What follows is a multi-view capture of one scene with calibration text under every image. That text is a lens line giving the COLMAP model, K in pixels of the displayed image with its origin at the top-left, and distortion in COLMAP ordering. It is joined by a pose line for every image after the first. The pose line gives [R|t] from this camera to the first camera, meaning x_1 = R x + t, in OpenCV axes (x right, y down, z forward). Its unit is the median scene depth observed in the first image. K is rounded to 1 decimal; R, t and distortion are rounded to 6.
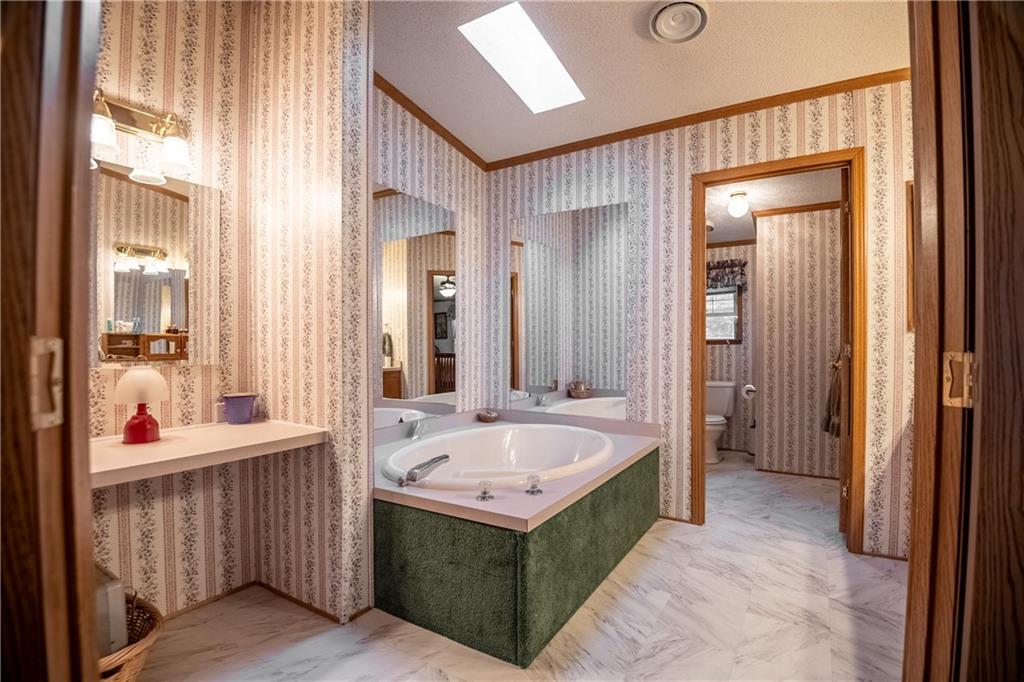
lens RADIAL K [[481.0, 0, 510.8], [0, 481.0, 342.8], [0, 0, 1]] dist [0.001609, -0.023499]
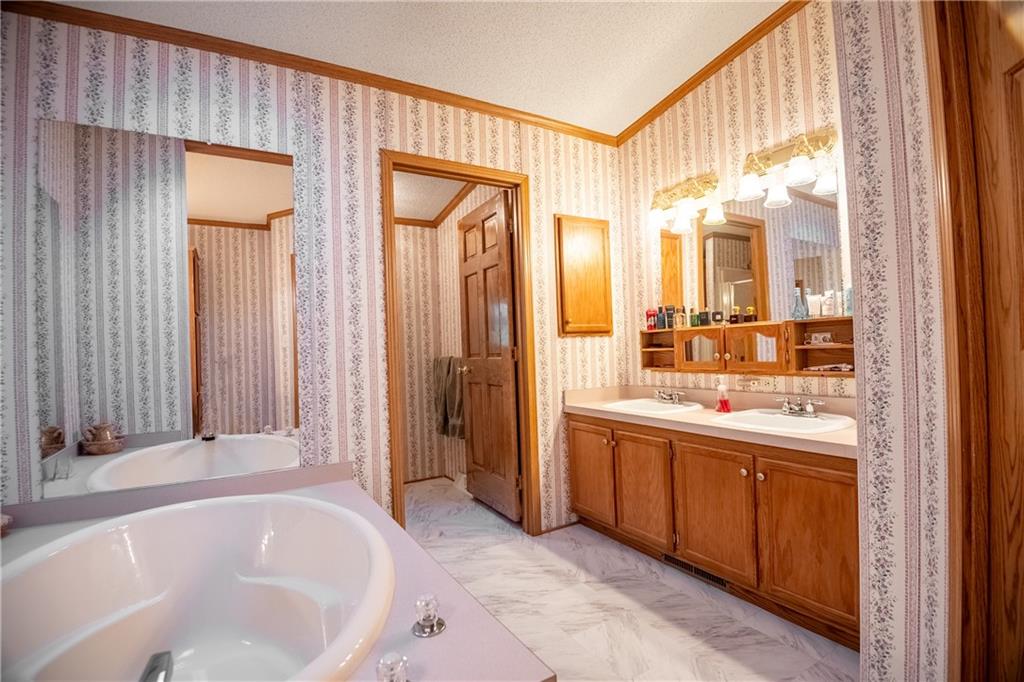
lens RADIAL K [[481.0, 0, 510.8], [0, 481.0, 342.8], [0, 0, 1]] dist [0.001609, -0.023499]
pose [[0.460556, -0.005793, 0.887612, -0.252242], [0.037770, 0.999201, -0.013077, 0.002640], [-0.886827, 0.039547, 0.460407, 0.431718]]
